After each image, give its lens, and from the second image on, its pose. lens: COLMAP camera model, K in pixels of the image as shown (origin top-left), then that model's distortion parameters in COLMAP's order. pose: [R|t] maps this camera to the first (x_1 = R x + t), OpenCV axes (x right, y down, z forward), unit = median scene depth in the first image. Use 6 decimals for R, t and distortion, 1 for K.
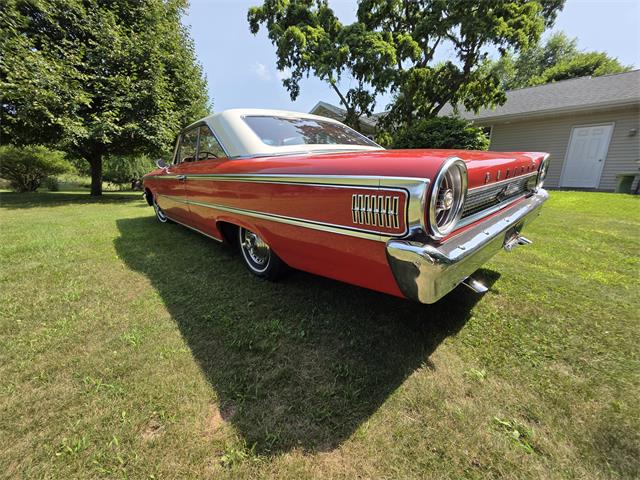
lens RADIAL K [[258.0, 0, 322.0], [0, 258.0, 239.5], [0, 0, 1]] dist [0.001316, 0.000062]
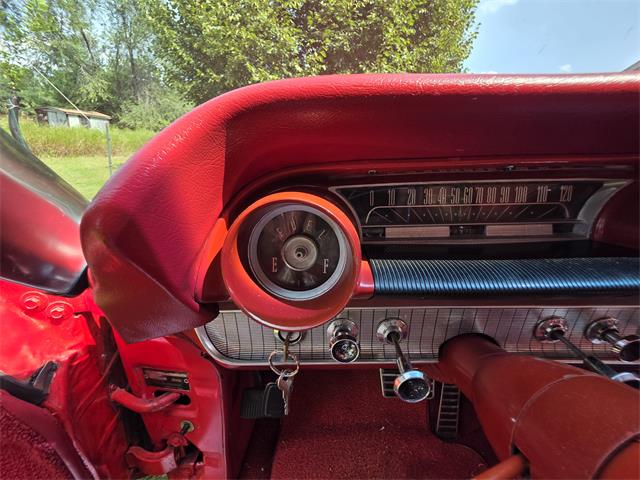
lens RADIAL K [[258.0, 0, 325.5], [0, 258.0, 240.1], [0, 0, 1]] dist [0.012812, -0.012249]
pose [[0.718152, 0.274653, -0.639393, -0.206141], [-0.212087, 0.961491, 0.174800, -0.132955], [0.662780, 0.010074, 0.748747, 0.413550]]
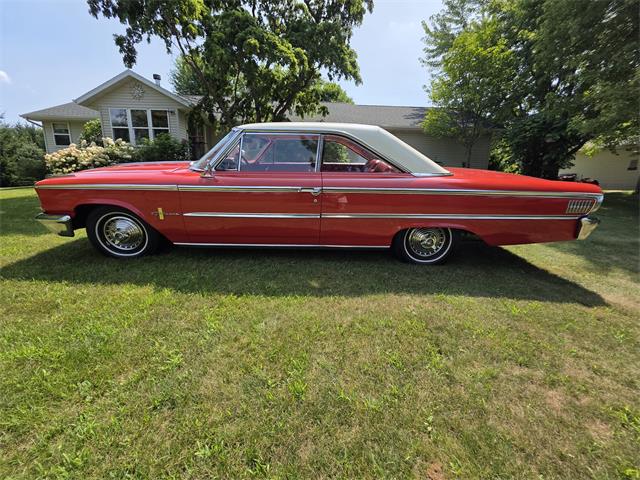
lens RADIAL K [[260.7, 0, 323.0], [0, 260.7, 238.8], [0, 0, 1]] dist [0.000089, -0.000134]
pose [[0.695454, -0.177646, 0.696266, -0.358944], [0.153126, 0.983341, 0.097942, -0.049580], [-0.702066, 0.038502, 0.711070, 0.107647]]
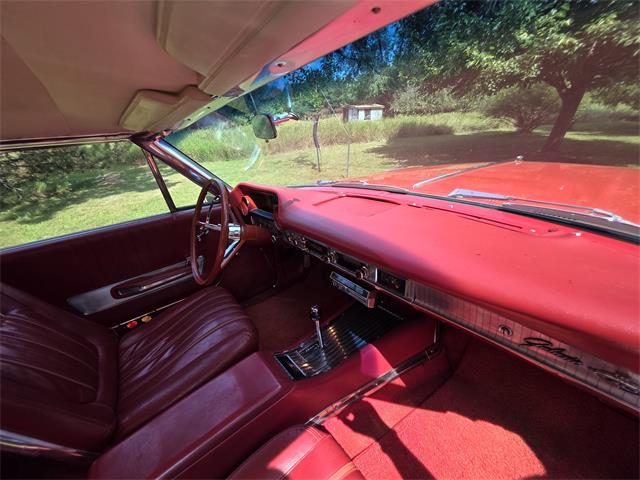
lens RADIAL K [[256.4, 0, 325.4], [0, 256.4, 240.7], [0, 0, 1]] dist [0.006121, -0.000292]
pose [[-0.084562, 0.427884, -0.899869, -0.072293], [-0.154857, 0.886487, 0.436073, -0.180590], [0.984311, 0.176226, -0.008702, 0.474591]]
